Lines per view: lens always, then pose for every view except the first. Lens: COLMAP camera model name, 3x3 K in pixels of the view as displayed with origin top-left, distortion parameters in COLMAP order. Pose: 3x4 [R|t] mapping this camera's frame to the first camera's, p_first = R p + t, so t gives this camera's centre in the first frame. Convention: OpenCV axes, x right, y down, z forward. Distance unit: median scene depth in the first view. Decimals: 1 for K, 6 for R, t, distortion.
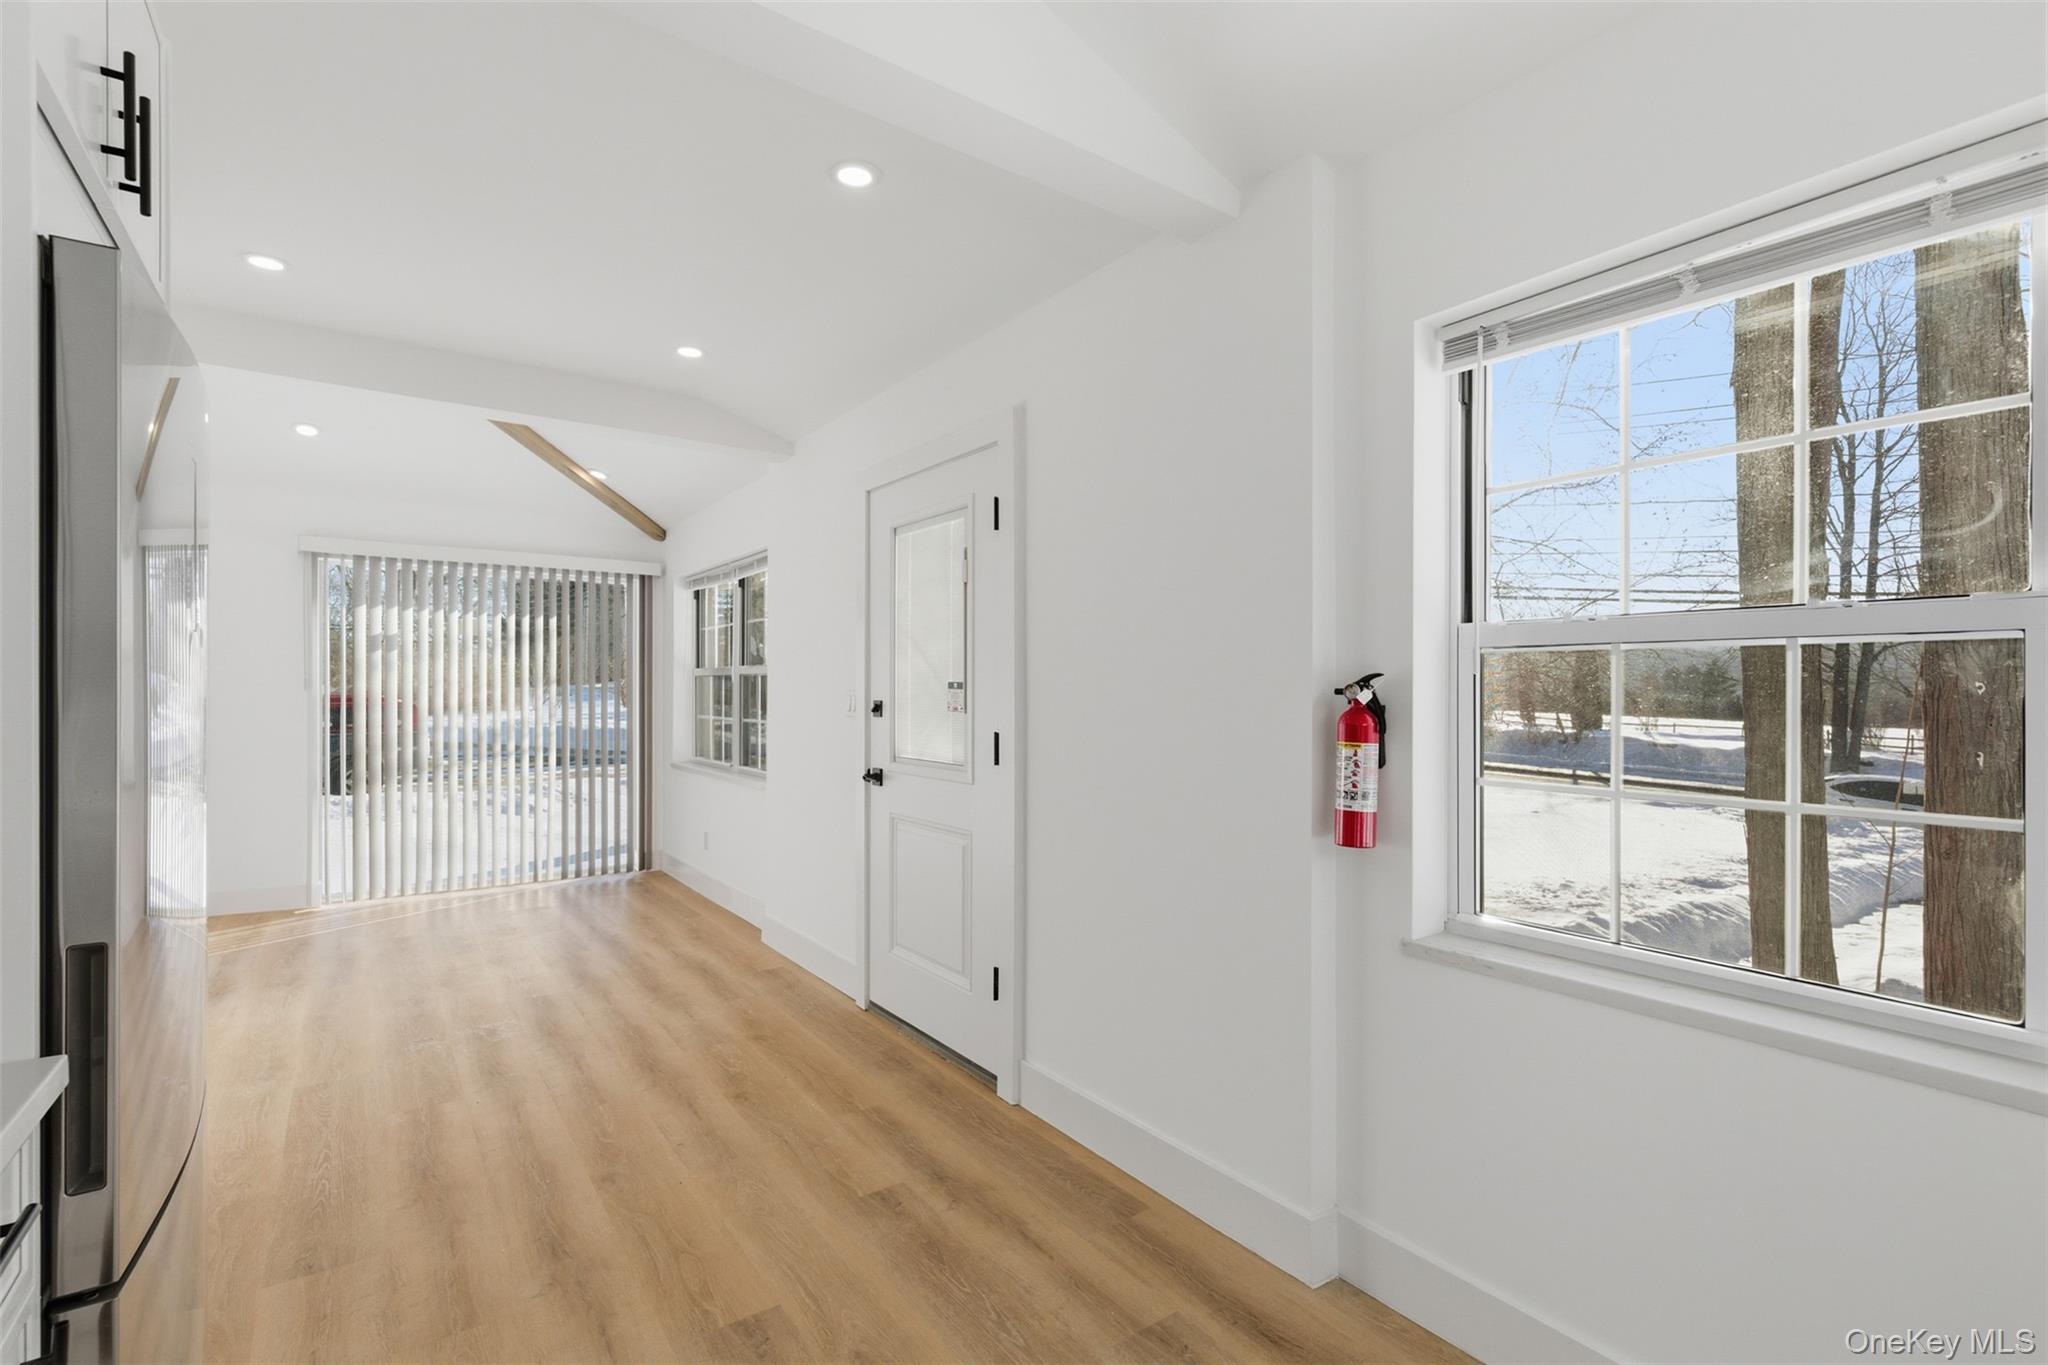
lens RADIAL K [[926.4, 0, 1007.1], [0, 926.4, 689.9], [0, 0, 1]] dist [0.013398, 0.000024]
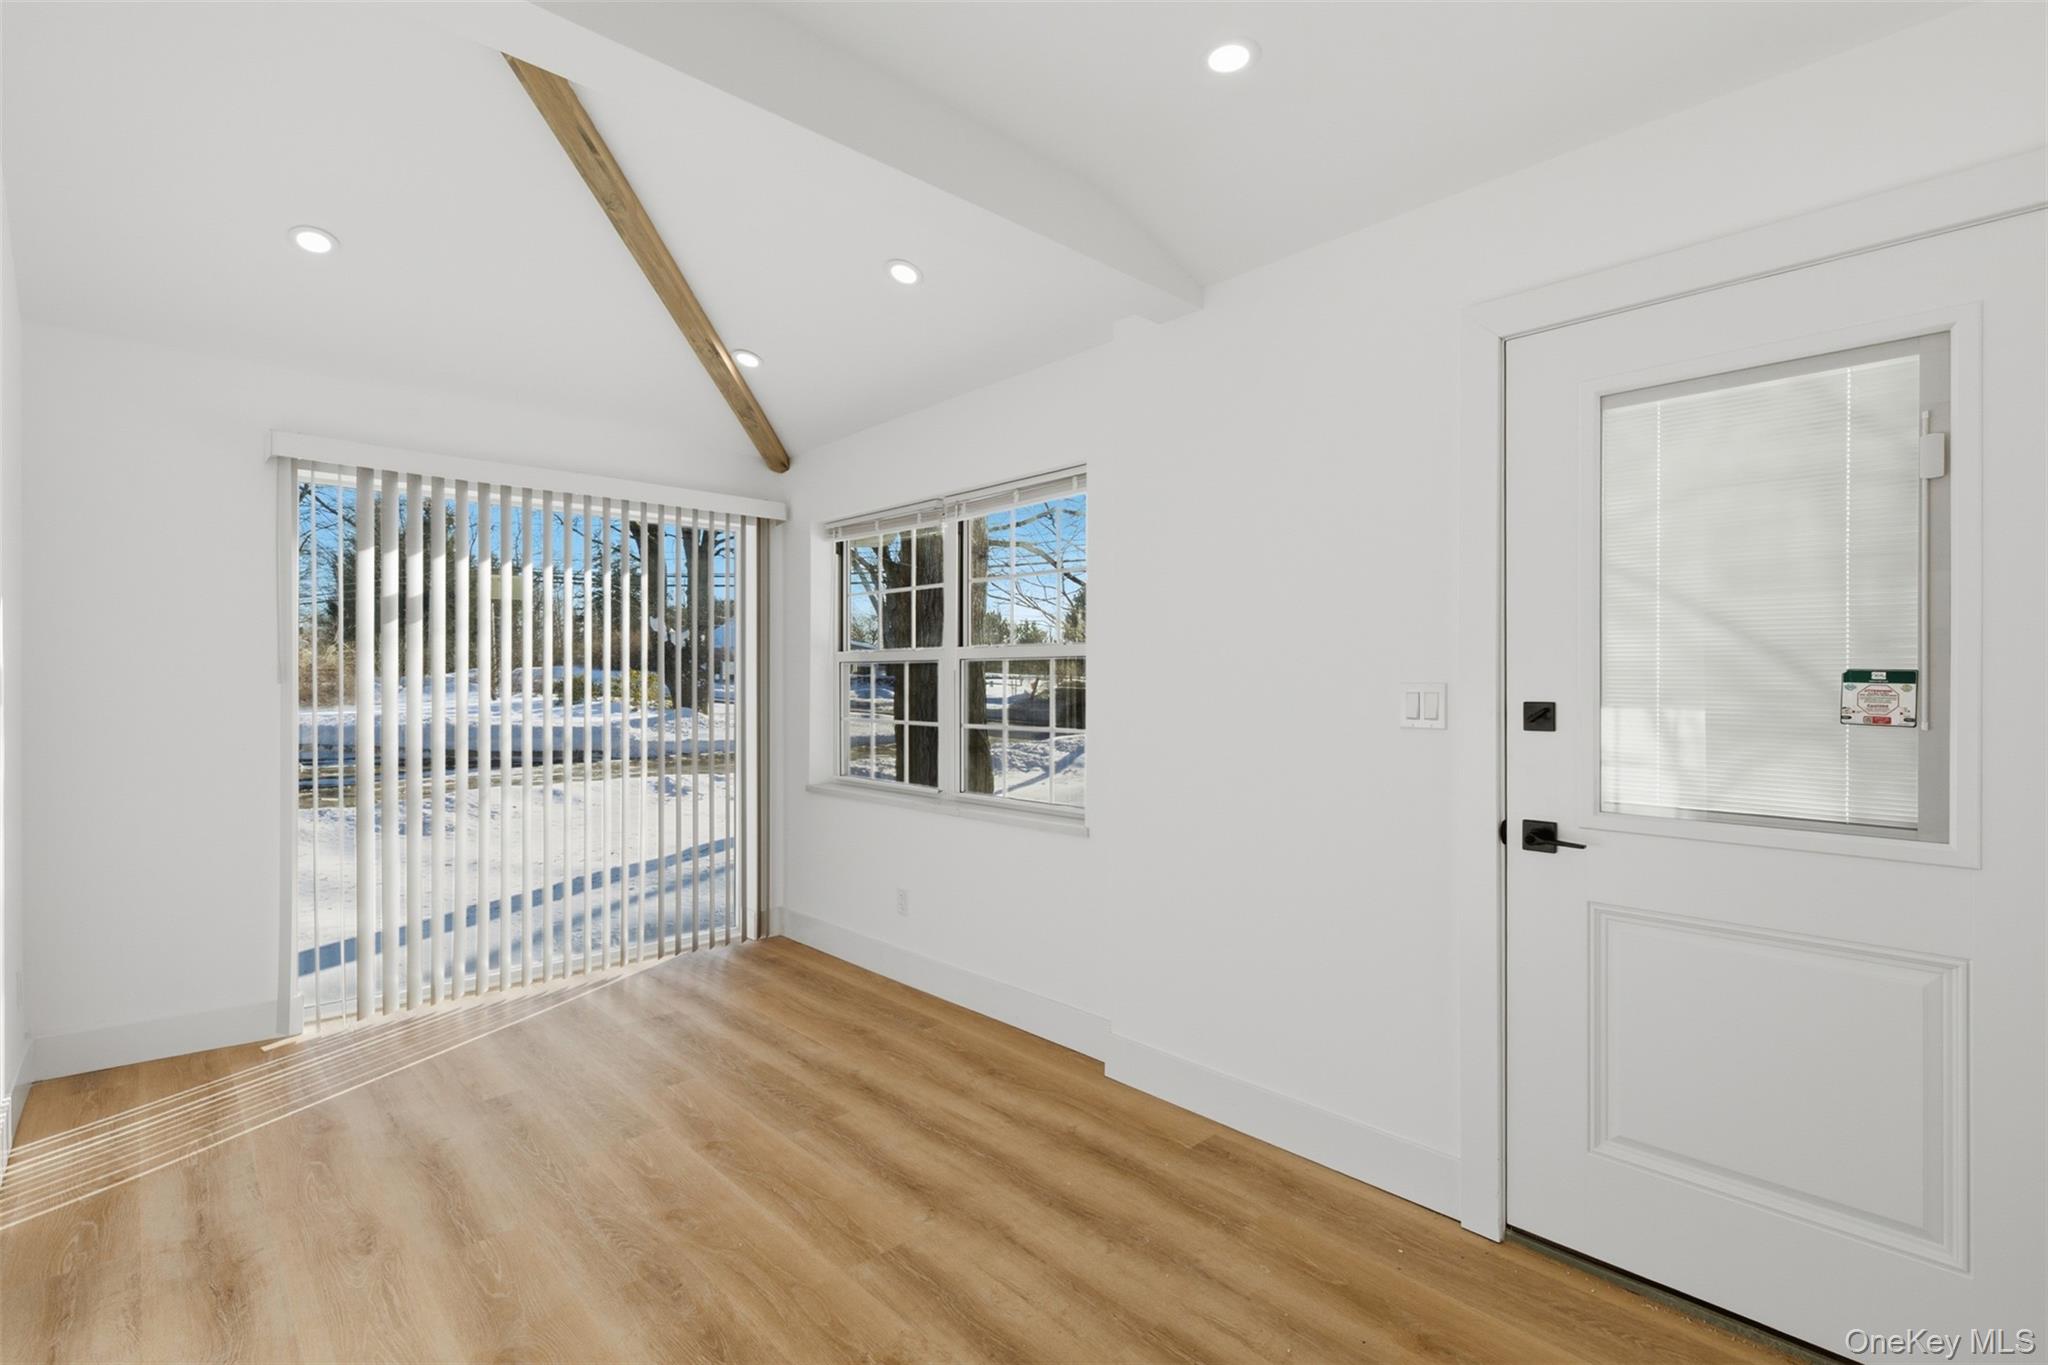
lens RADIAL K [[936.0, 0, 1022.1], [0, 936.0, 679.7], [0, 0, 1]] dist [-0.002070, -0.000143]
pose [[0.988898, -0.000340, 0.148597, -0.504044], [0.000390, 1.000000, -0.000305, -0.002151], [-0.148597, 0.000359, 0.988898, 0.448436]]
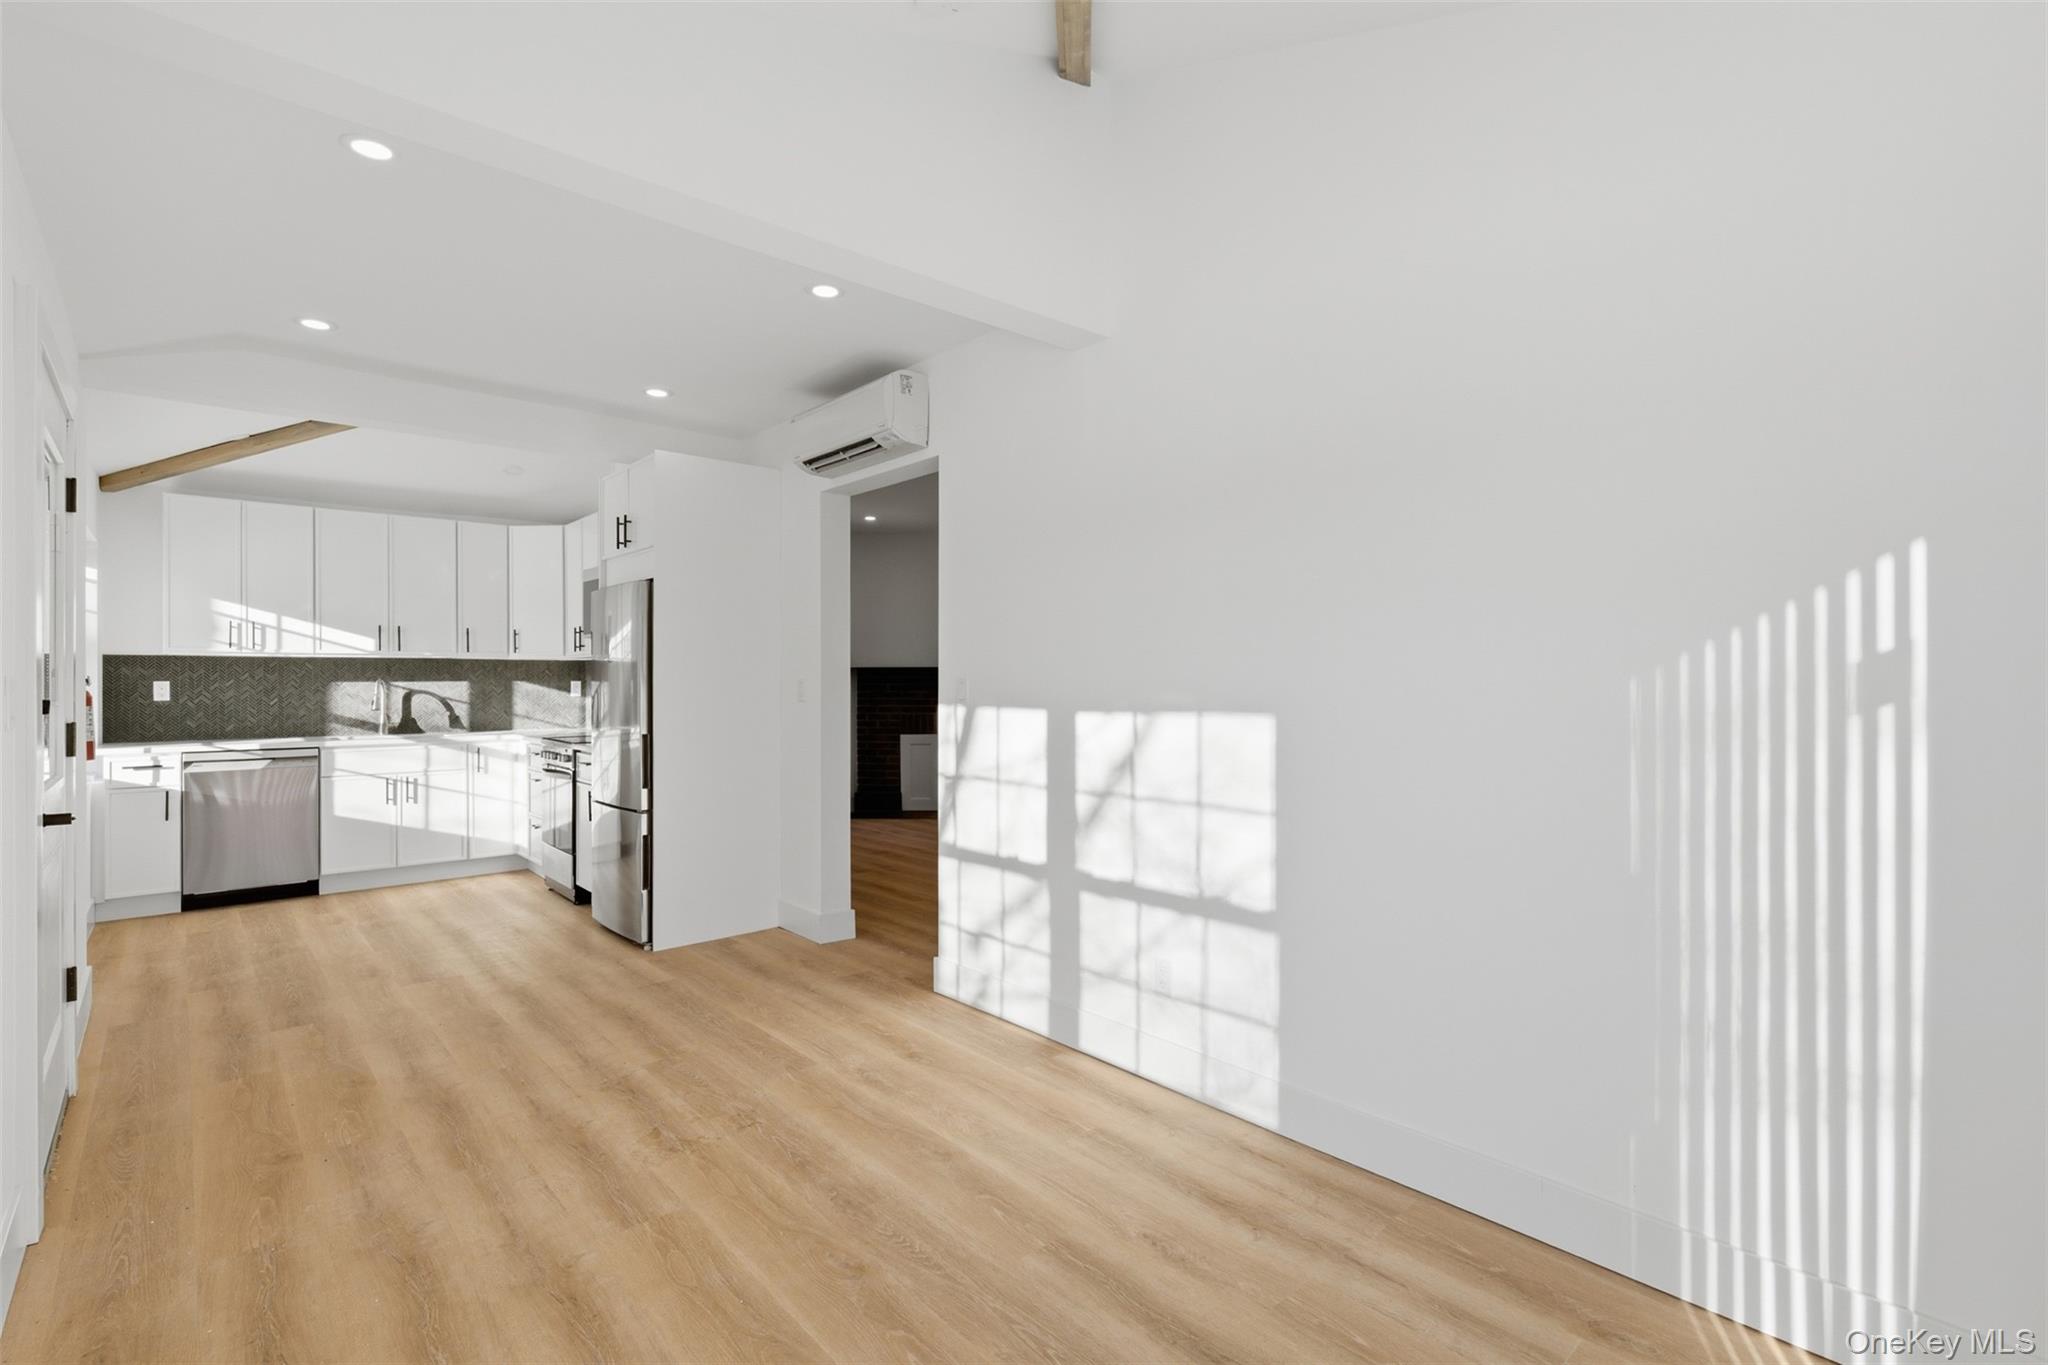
lens RADIAL K [[936.0, 0, 1022.1], [0, 936.0, 679.7], [0, 0, 1]] dist [-0.002070, -0.000143]
pose [[-0.992304, 0.000204, -0.123826, -0.658050], [0.000551, 0.999996, -0.002771, 0.003095], [0.123825, -0.002818, -0.992300, 1.576389]]
